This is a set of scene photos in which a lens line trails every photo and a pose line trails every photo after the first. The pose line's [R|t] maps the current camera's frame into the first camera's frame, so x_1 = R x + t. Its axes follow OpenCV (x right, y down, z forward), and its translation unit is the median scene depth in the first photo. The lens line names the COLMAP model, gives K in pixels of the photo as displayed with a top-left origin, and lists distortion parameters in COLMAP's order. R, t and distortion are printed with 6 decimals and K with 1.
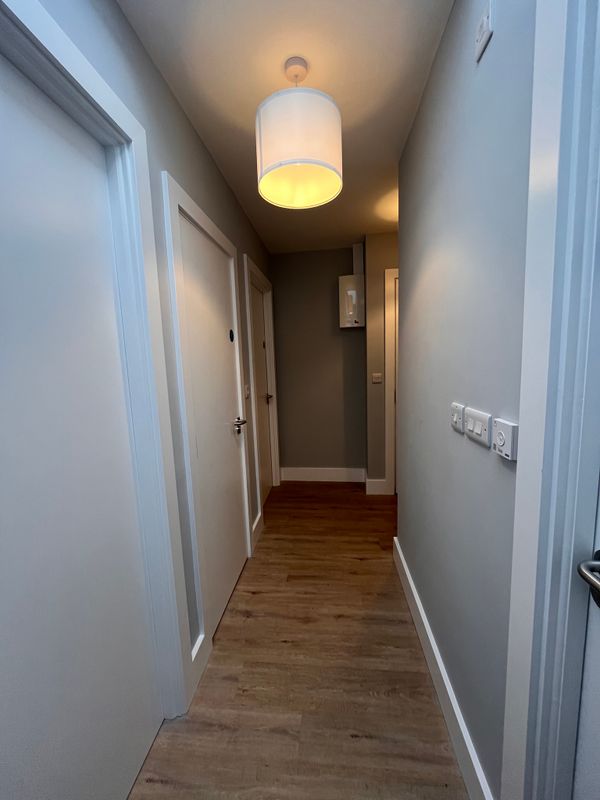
lens RADIAL K [[321.1, 0, 297.9], [0, 321.1, 399.9], [0, 0, 1]] dist [-0.002119, -0.000490]
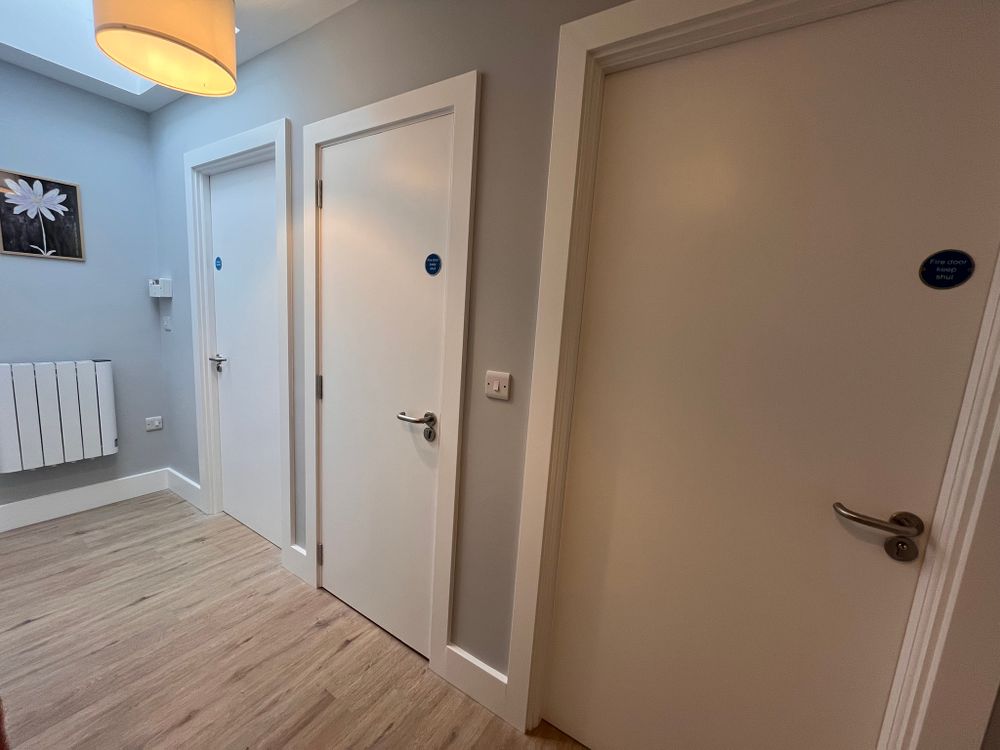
lens RADIAL K [[401.4, 0, 500.4], [0, 401.4, 373.3], [0, 0, 1]] dist [-0.002119, -0.000490]
pose [[-0.439998, 0.154300, -0.884643, 0.401522], [-0.159826, 0.955943, 0.246230, -0.224873], [0.883662, 0.249730, -0.395951, 1.508284]]
